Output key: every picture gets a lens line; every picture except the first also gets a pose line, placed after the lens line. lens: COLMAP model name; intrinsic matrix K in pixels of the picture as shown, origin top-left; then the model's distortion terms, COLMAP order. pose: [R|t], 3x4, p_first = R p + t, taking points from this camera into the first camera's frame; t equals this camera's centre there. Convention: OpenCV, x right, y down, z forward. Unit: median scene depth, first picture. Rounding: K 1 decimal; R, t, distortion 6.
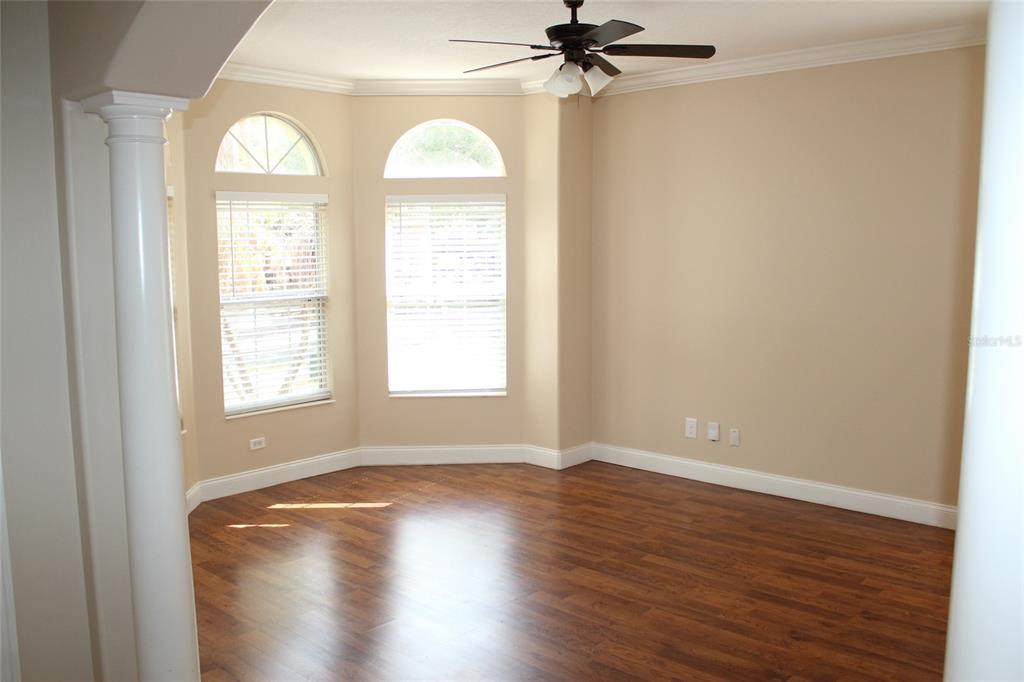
lens RADIAL K [[876.7, 0, 516.1], [0, 876.7, 343.1], [0, 0, 1]] dist [-0.157294, 0.138665]
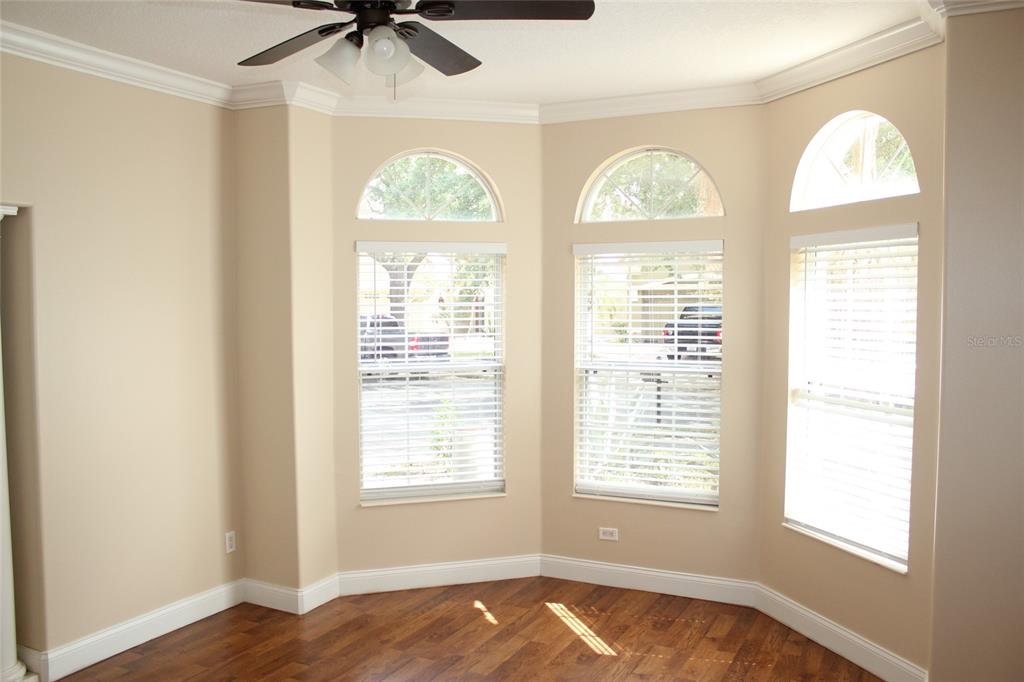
lens RADIAL K [[876.7, 0, 515.2], [0, 876.7, 335.3], [0, 0, 1]] dist [-0.157294, 0.138665]
pose [[0.268631, 0.046431, -0.962124, 0.467578], [-0.113113, 0.993447, 0.016361, -0.078530], [0.956579, 0.104433, 0.272122, 0.615997]]
